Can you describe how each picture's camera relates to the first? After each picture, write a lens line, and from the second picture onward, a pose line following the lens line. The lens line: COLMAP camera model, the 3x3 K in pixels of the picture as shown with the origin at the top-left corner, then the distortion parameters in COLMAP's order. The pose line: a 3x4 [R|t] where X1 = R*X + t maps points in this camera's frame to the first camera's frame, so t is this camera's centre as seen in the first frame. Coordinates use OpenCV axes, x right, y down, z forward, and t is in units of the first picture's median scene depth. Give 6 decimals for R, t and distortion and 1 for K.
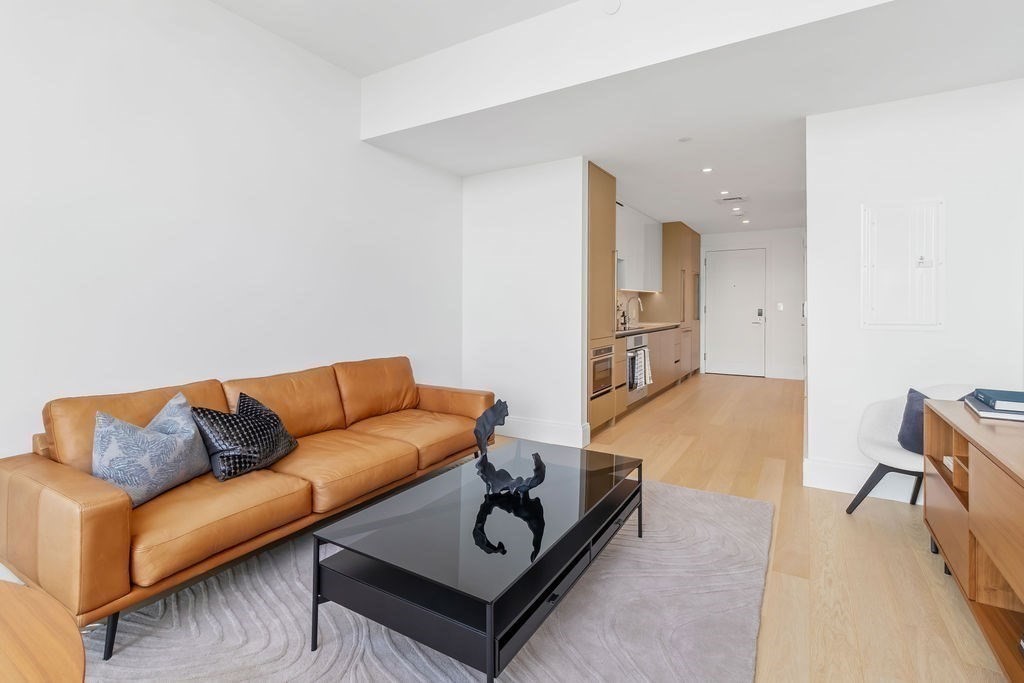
lens RADIAL K [[491.6, 0, 484.8], [0, 491.6, 310.0], [0, 0, 1]] dist [0.001422, -0.000812]
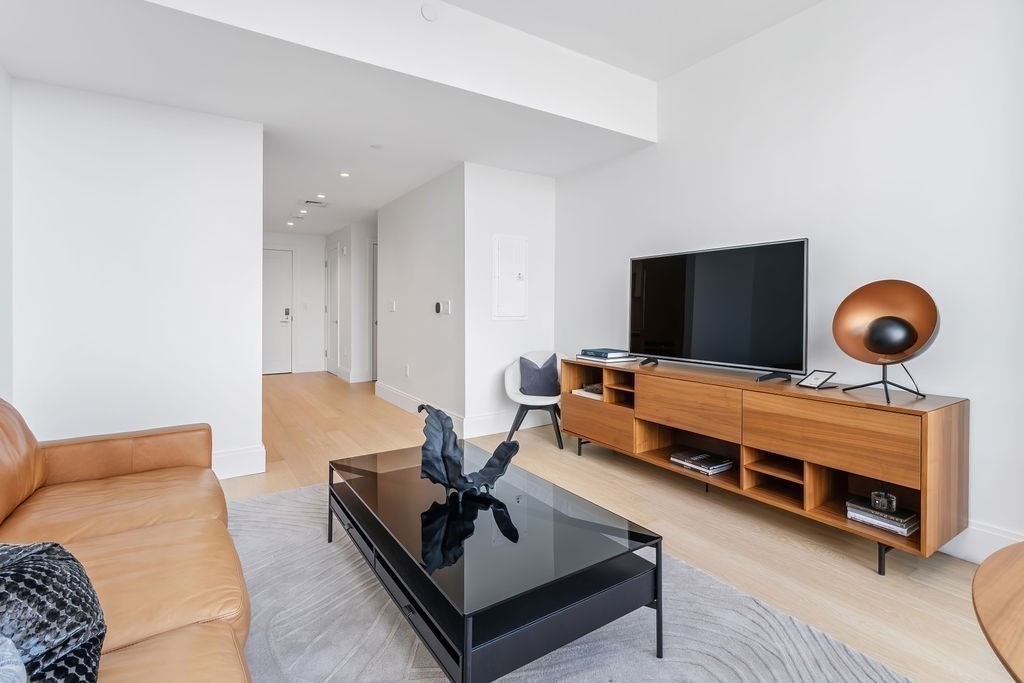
lens RADIAL K [[491.6, 0, 511.5], [0, 491.6, 309.4], [0, 0, 1]] dist [0.001422, -0.000812]
pose [[0.405668, -0.000534, 0.914020, -0.514816], [0.003934, 0.999992, -0.001162, 0.009040], [-0.914012, 0.004067, 0.405667, 0.344009]]
